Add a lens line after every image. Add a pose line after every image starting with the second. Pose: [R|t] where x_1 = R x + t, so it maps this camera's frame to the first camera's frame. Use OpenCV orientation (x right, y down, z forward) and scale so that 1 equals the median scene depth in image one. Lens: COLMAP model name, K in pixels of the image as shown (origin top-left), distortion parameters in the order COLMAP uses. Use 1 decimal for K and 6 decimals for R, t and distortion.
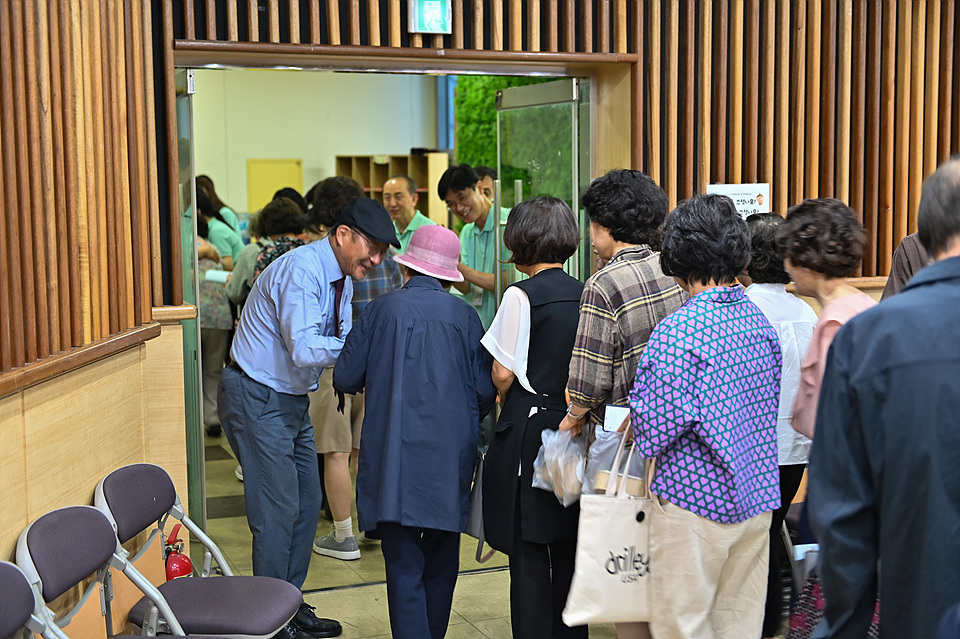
lens RADIAL K [[1375.0, 0, 480.0], [0, 1375.0, 319.5], [0, 0, 1]] dist [0.001175, -0.002550]
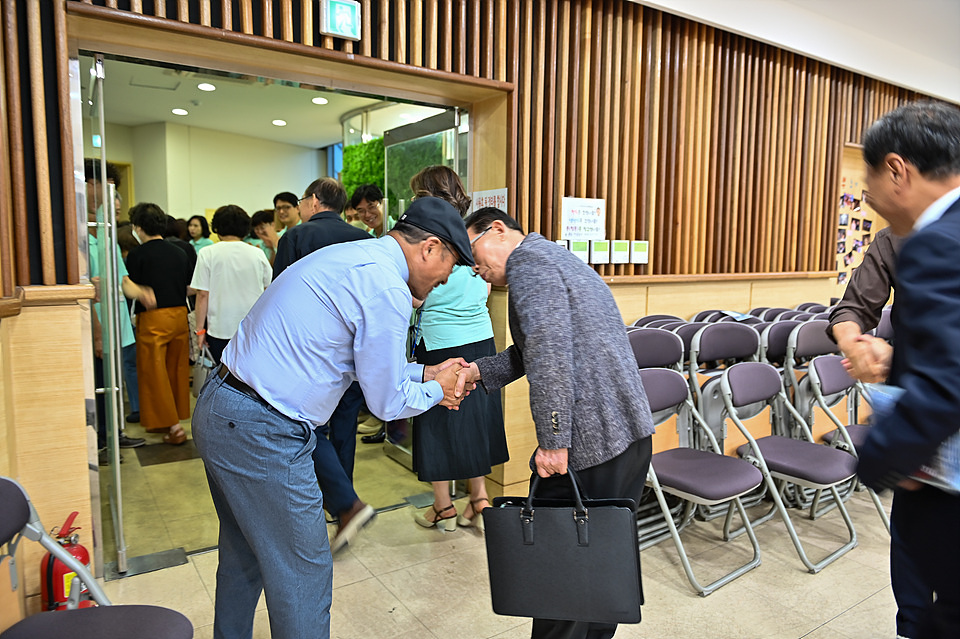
lens RADIAL K [[654.9, 0, 480.0], [0, 654.9, 319.5], [0, 0, 1]] dist [-0.011398, 0.001393]
pose [[0.978654, -0.000675, 0.205516, -0.034077], [-0.000960, 0.999969, 0.007857, 0.009885], [-0.205514, -0.007886, 0.978622, 0.464629]]
